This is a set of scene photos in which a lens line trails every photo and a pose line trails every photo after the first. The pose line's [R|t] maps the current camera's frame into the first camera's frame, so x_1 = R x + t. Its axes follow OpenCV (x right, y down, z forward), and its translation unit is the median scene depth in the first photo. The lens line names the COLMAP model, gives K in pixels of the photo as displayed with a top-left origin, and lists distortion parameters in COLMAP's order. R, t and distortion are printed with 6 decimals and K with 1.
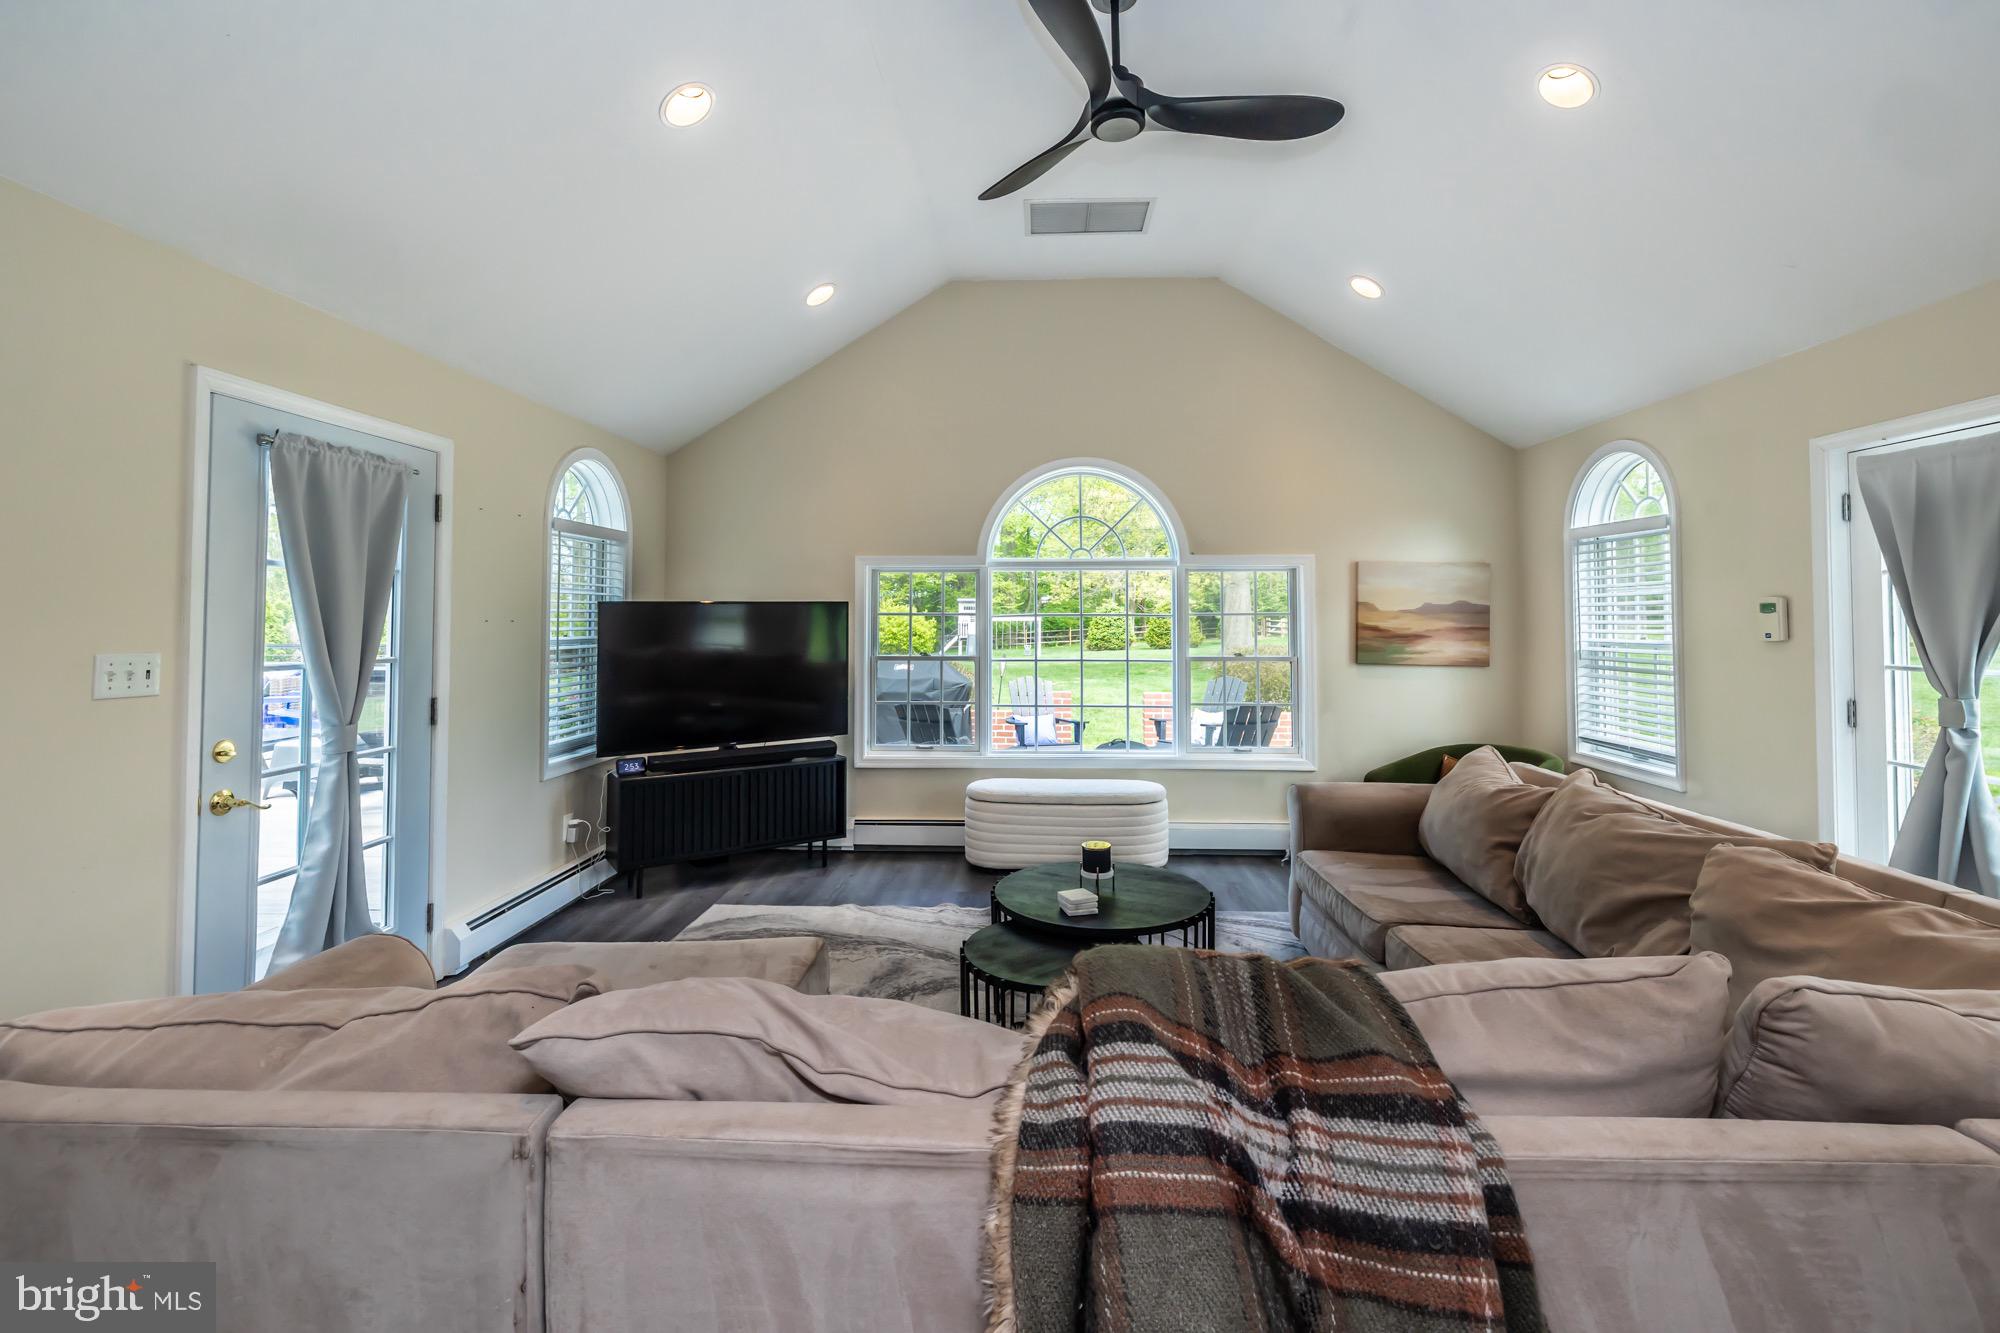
lens RADIAL K [[871.6, 0, 987.9], [0, 871.6, 588.1], [0, 0, 1]] dist [0.000372, -0.000238]
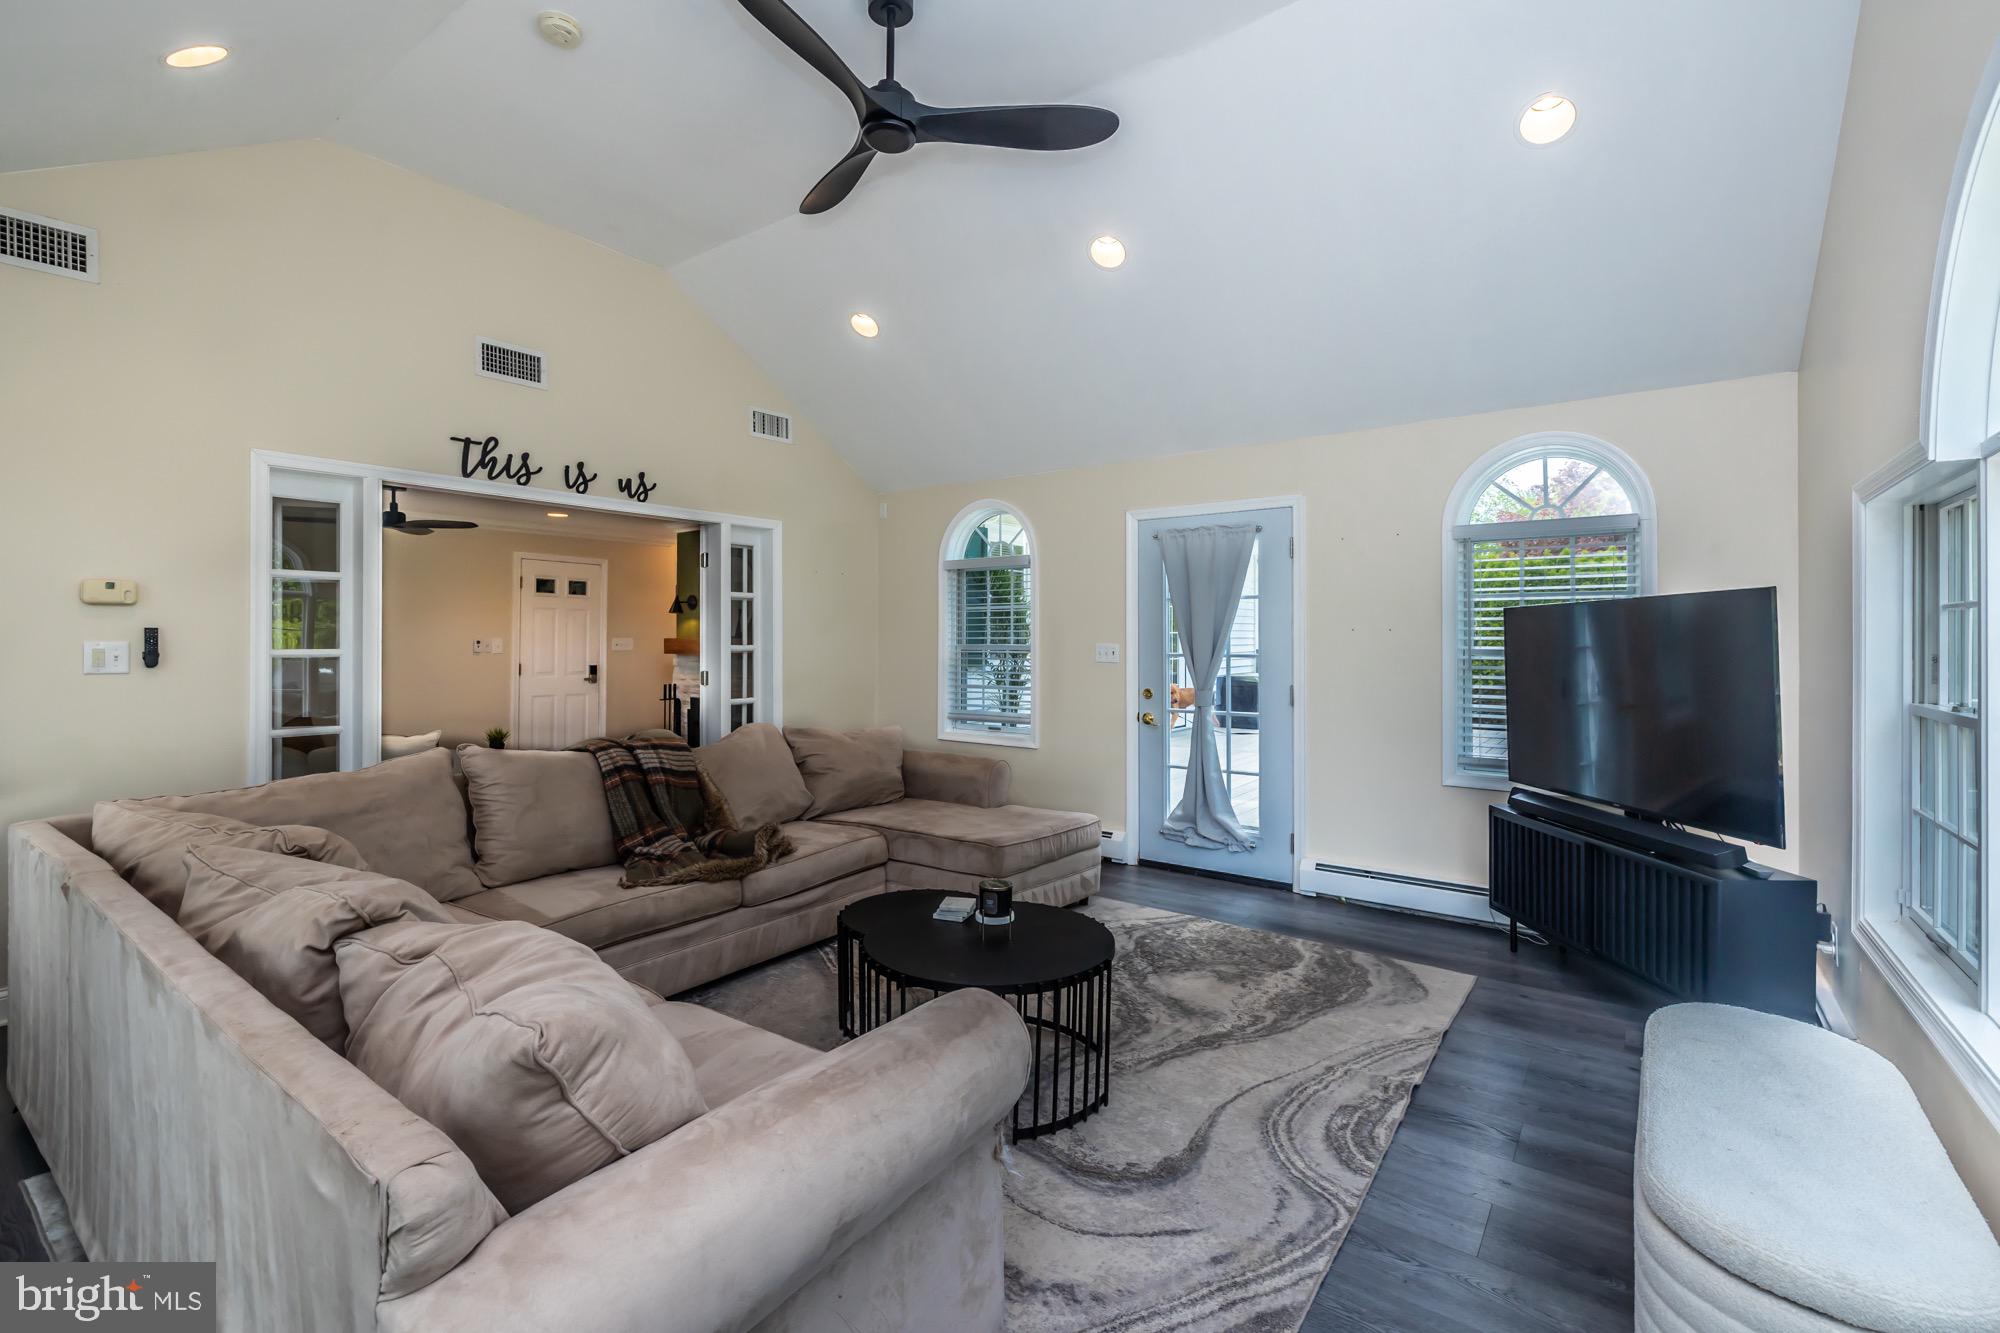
lens RADIAL K [[871.0, 0, 1013.7], [0, 871.0, 633.8], [0, 0, 1]] dist [0.000060, -0.000154]
pose [[-0.521424, -0.005129, -0.853283, 0.595129], [0.027366, 0.999367, -0.022729, 0.048594], [0.852859, -0.035202, -0.520953, 1.039125]]
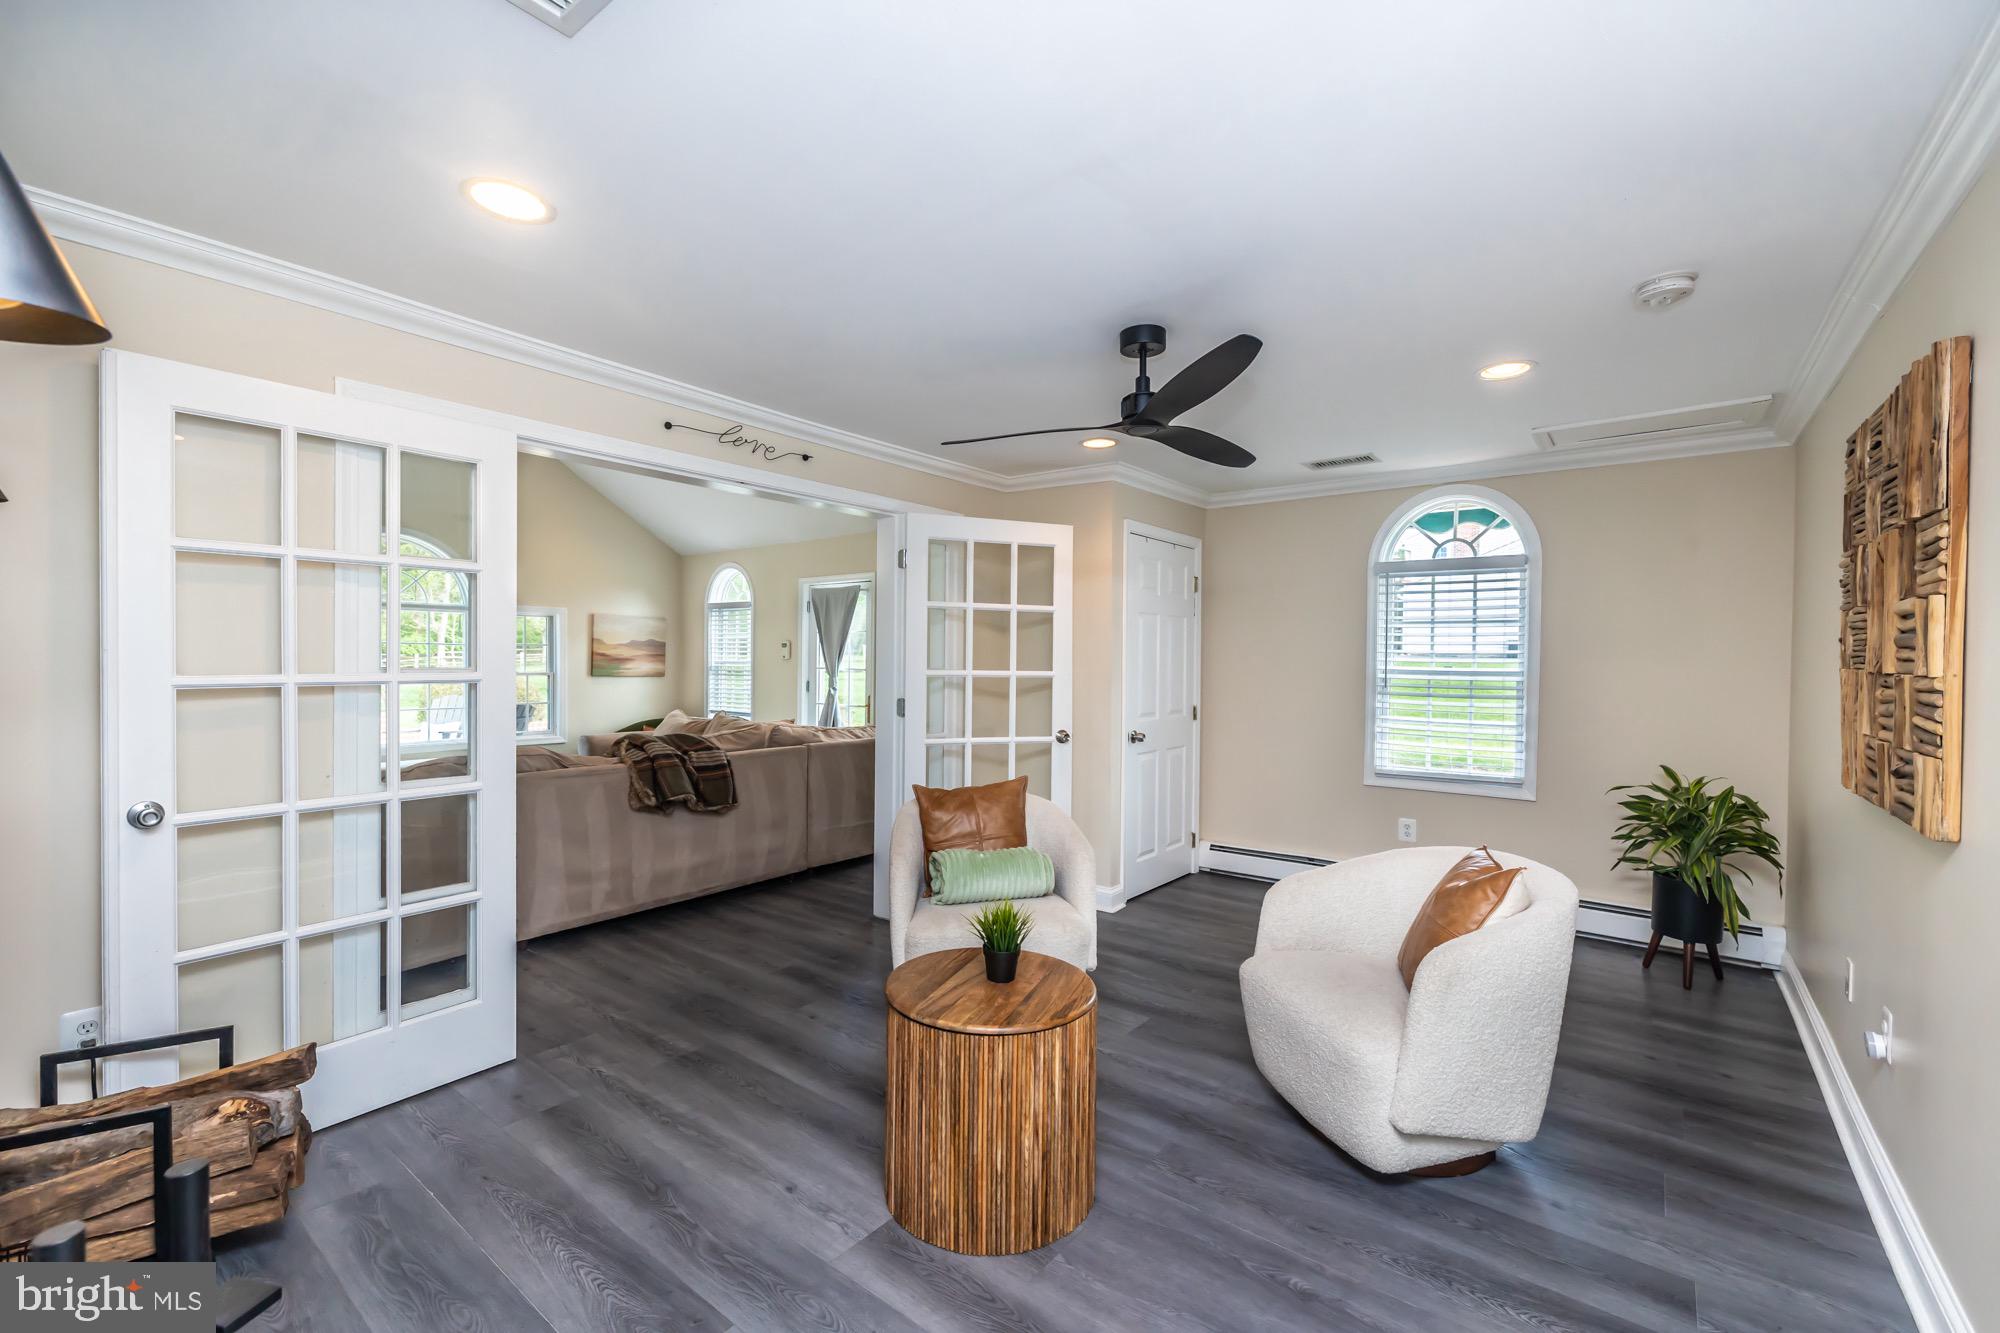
lens RADIAL K [[806.6, 0, 1000.0], [0, 806.6, 666.5], [0, 0, 1]] dist [-0.000479, -0.000060]
pose [[0.556232, -0.013495, 0.830918, -0.478791], [-0.033177, 0.998710, 0.038430, -0.018263], [-0.830365, -0.048943, 0.555067, -0.561728]]
